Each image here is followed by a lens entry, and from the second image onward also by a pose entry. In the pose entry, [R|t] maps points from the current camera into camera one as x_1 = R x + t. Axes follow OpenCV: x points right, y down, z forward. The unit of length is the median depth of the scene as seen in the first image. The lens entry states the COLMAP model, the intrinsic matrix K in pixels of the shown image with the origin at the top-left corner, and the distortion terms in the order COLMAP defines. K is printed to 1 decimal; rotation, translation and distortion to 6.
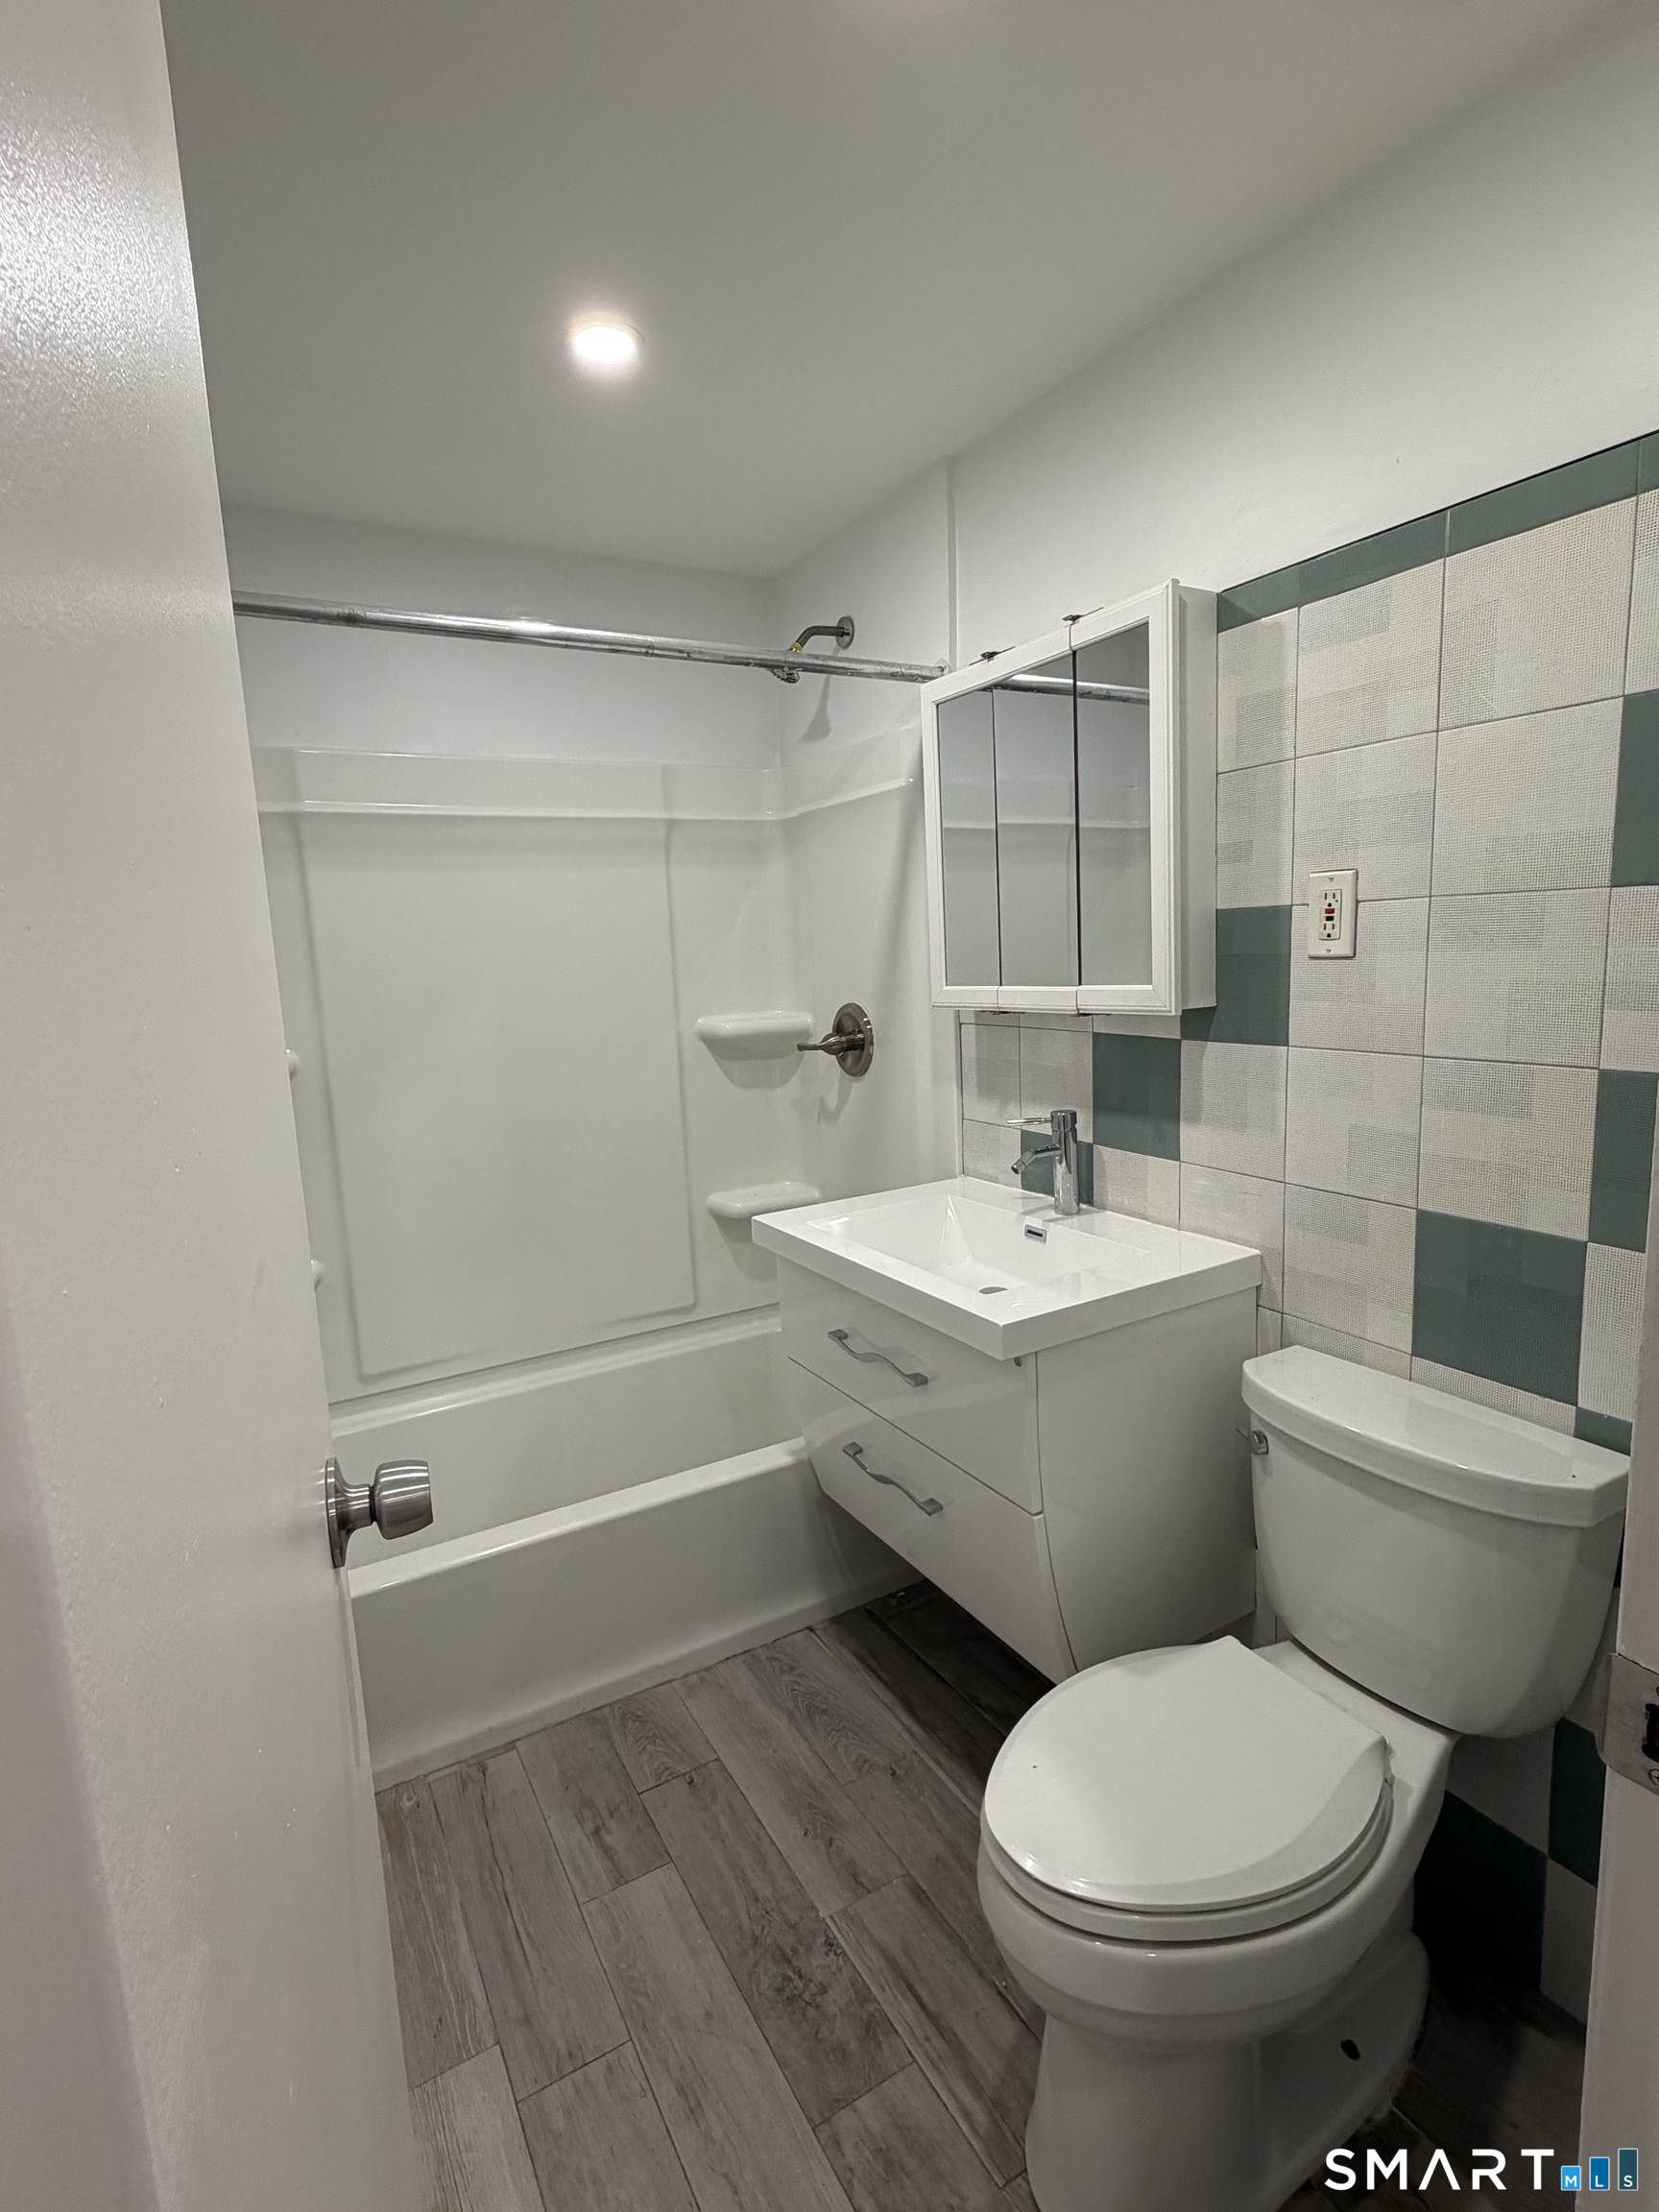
lens RADIAL K [[1077.4, 0, 828.7], [0, 1077.4, 1102.1], [0, 0, 1]] dist [-0.001333, 0.000376]
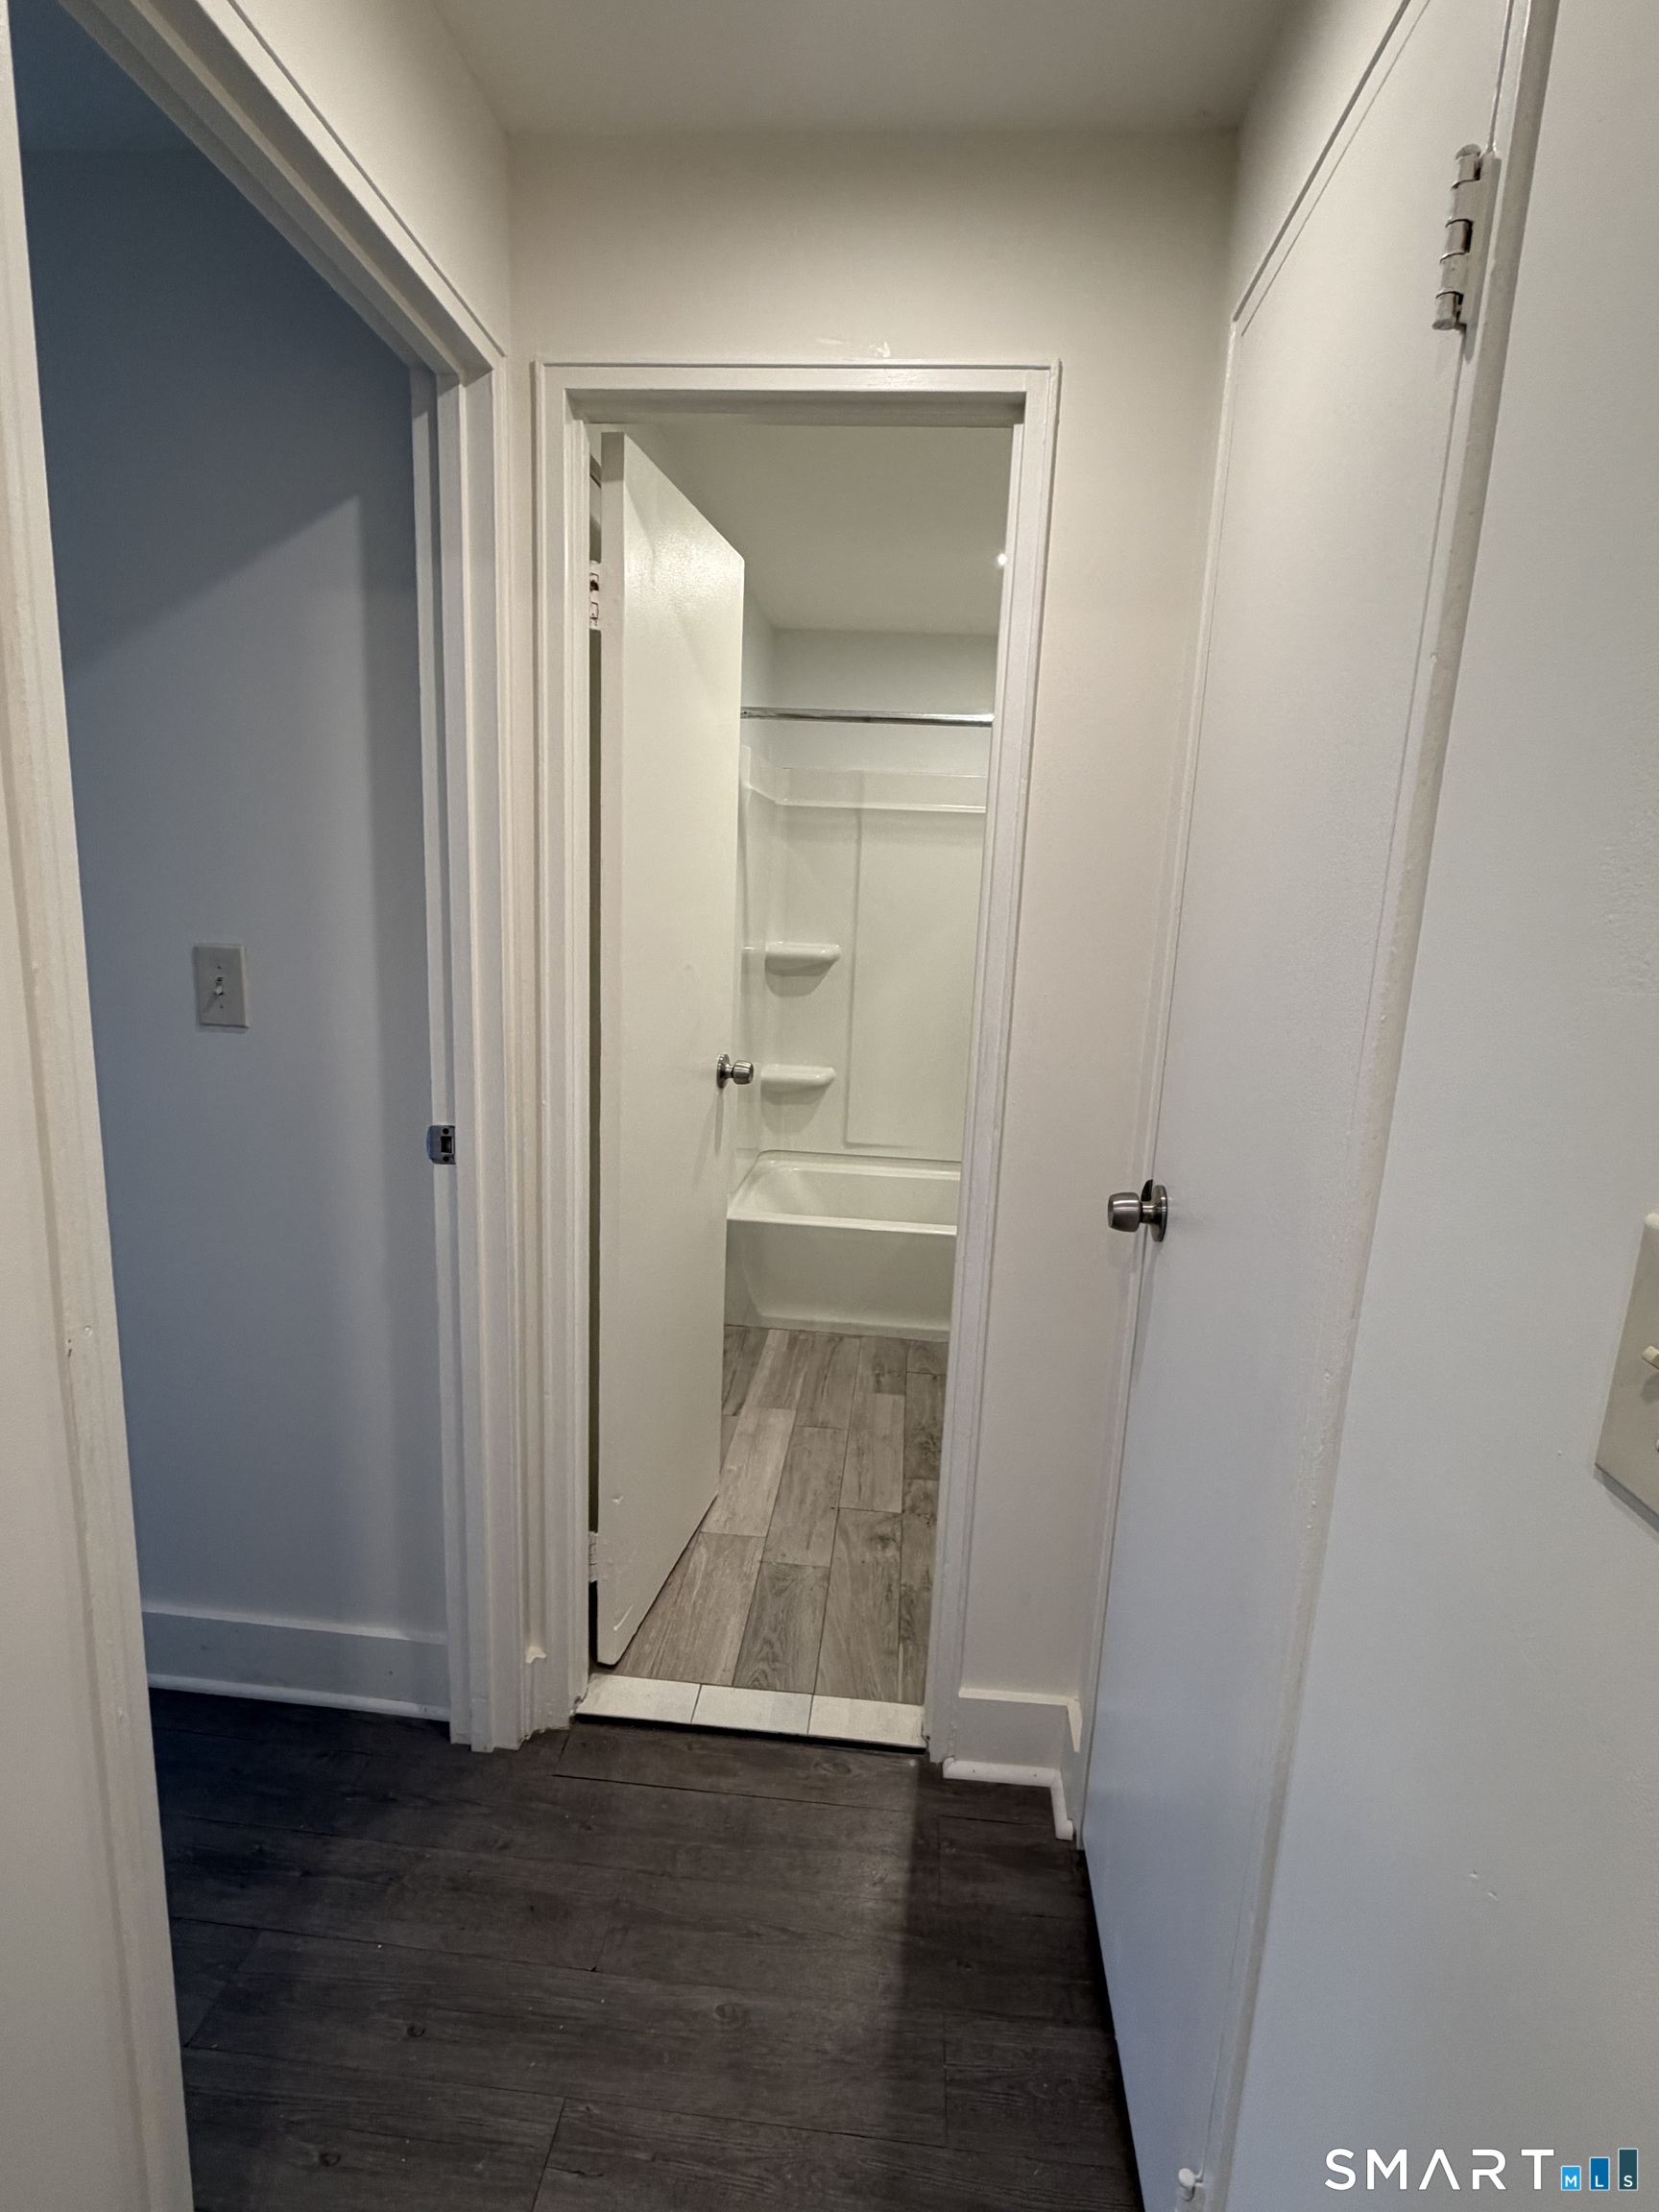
lens RADIAL K [[1077.4, 0, 836.2], [0, 1077.4, 1109.8], [0, 0, 1]] dist [-0.001333, 0.000376]
pose [[0.821980, 0.190750, -0.536622, 0.669507], [-0.163540, 0.981615, 0.098424, 0.058148], [0.545530, 0.006856, 0.838063, -0.635538]]
